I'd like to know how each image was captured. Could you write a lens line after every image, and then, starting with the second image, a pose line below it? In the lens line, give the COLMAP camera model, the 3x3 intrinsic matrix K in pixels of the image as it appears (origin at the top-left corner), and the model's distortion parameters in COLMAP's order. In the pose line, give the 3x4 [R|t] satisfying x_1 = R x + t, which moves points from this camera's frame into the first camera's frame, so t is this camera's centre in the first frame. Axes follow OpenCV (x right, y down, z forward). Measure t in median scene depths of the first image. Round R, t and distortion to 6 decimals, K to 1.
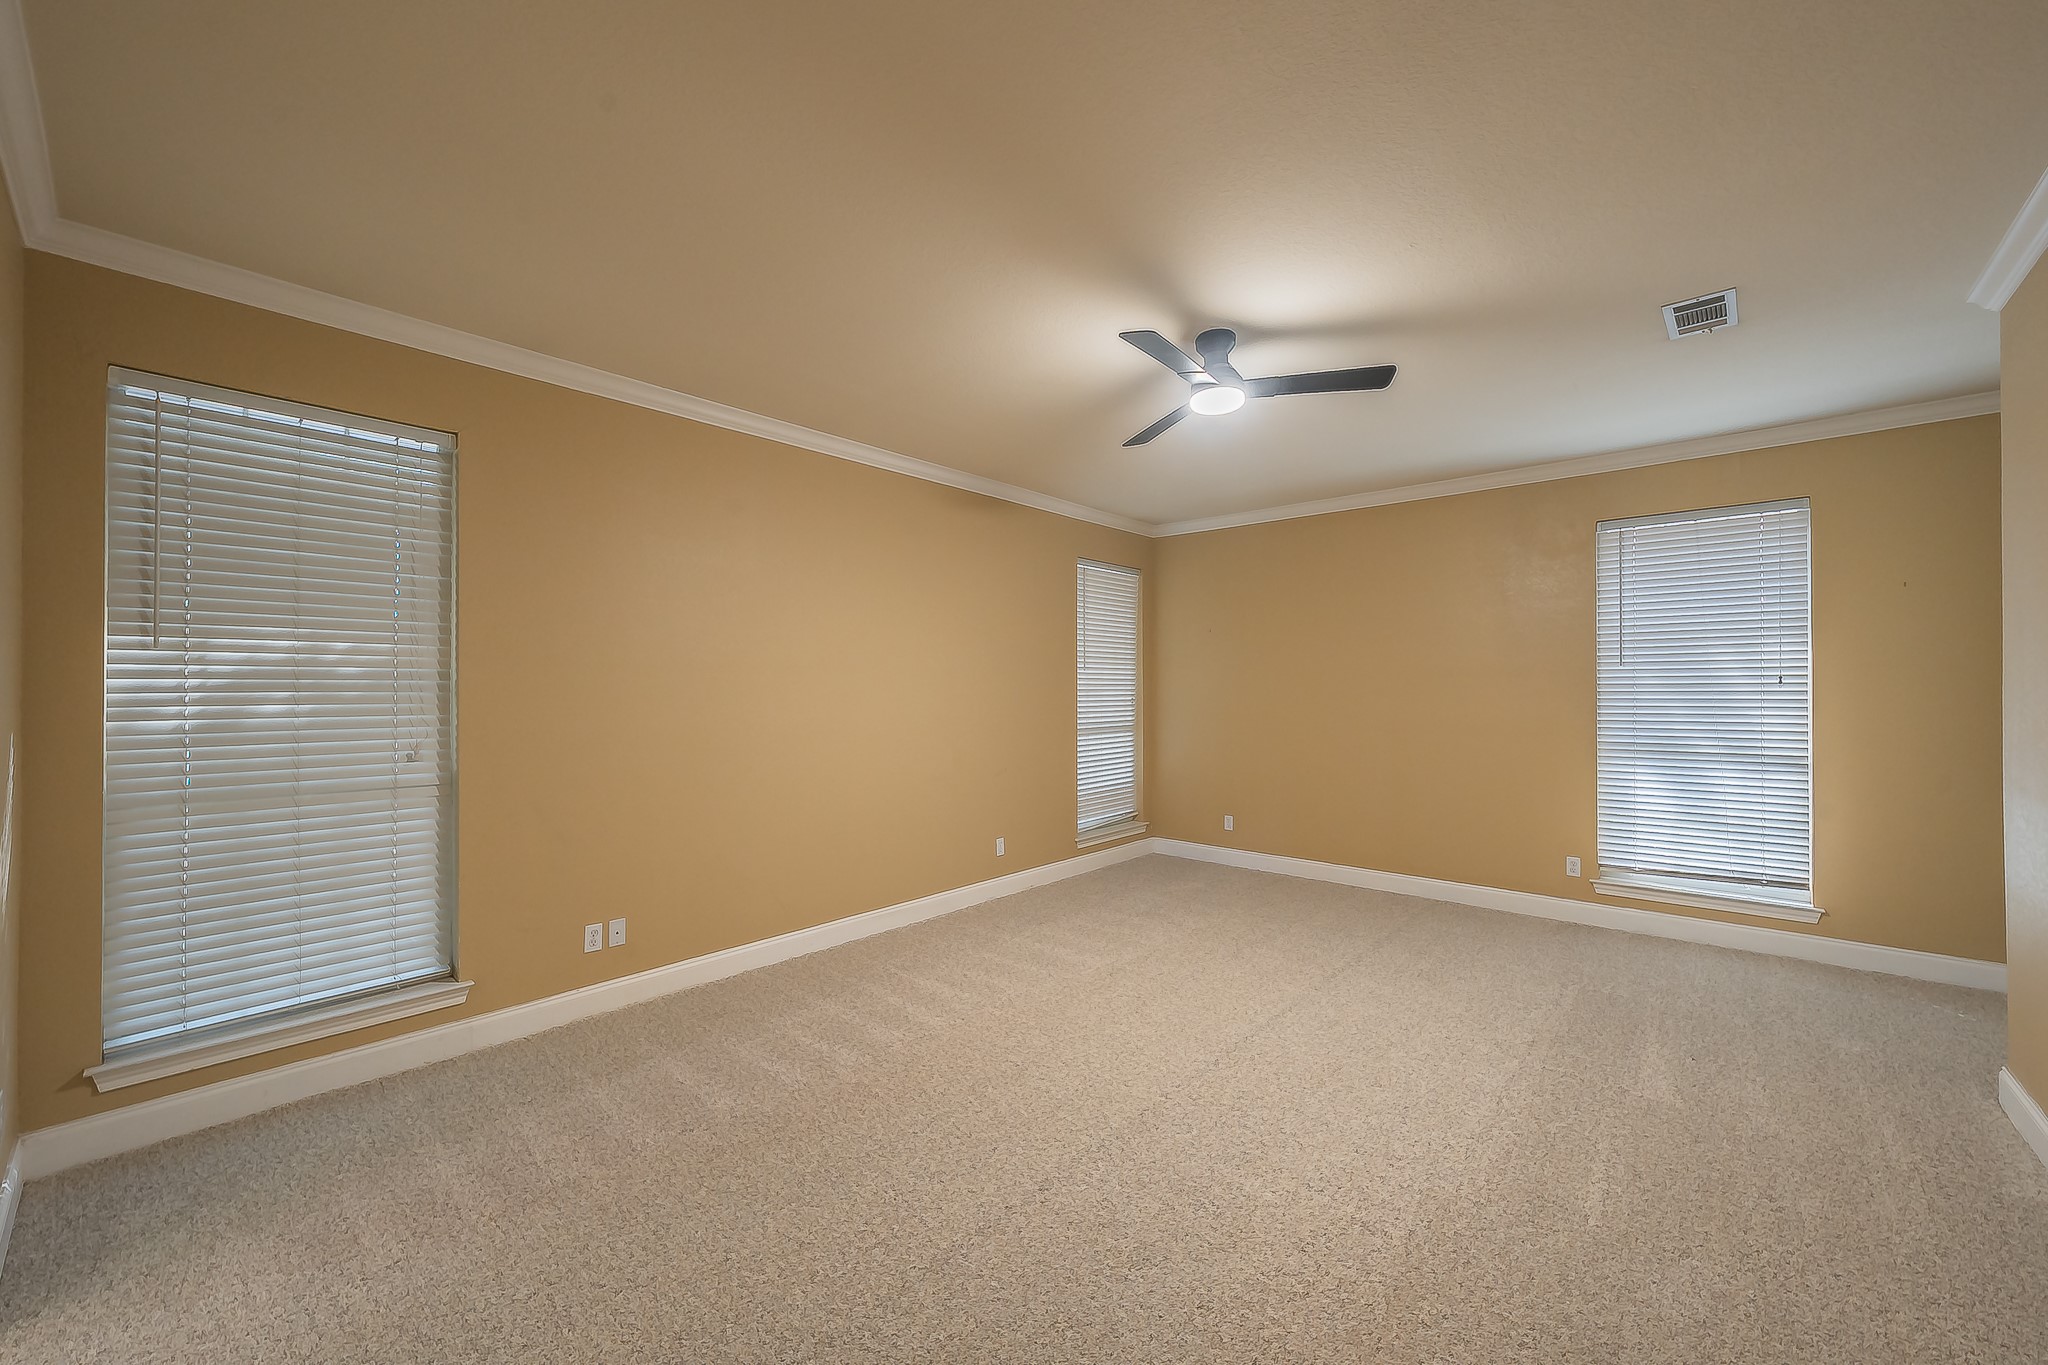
lens RADIAL K [[805.1, 0, 1009.7], [0, 805.1, 677.6], [0, 0, 1]] dist [0.000167, -0.000038]
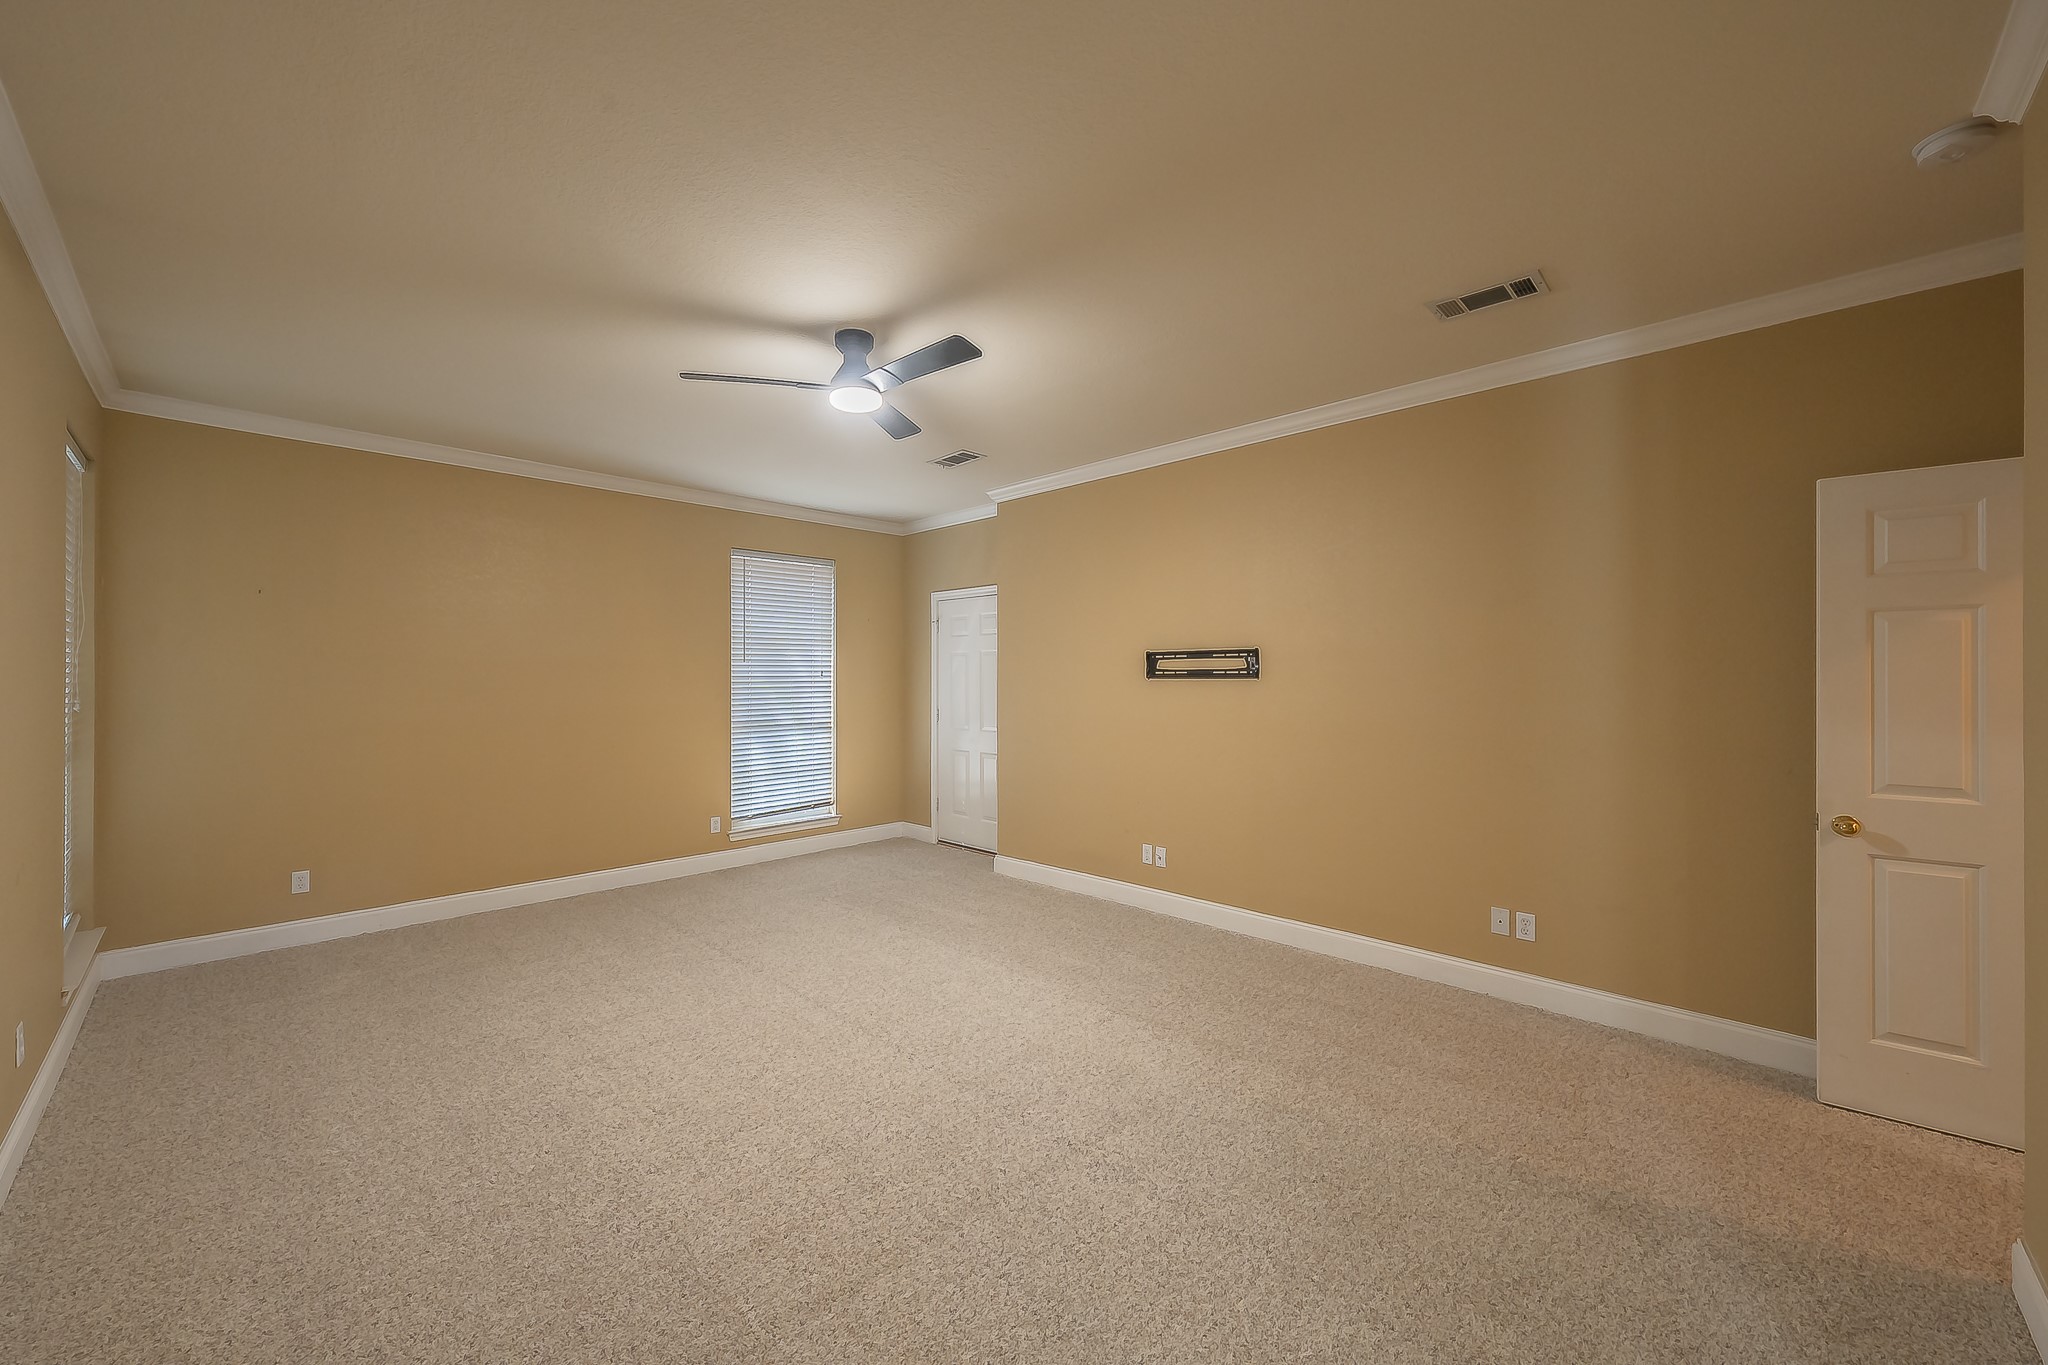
lens RADIAL K [[785.9, 0, 1033.3], [0, 785.9, 680.3], [0, 0, 1]] dist [0.012653, 0.000004]
pose [[0.028420, -0.004240, 0.999587, -0.541157], [-0.010718, 0.999932, 0.004547, 0.003983], [-0.999539, -0.010842, 0.028373, 0.538665]]
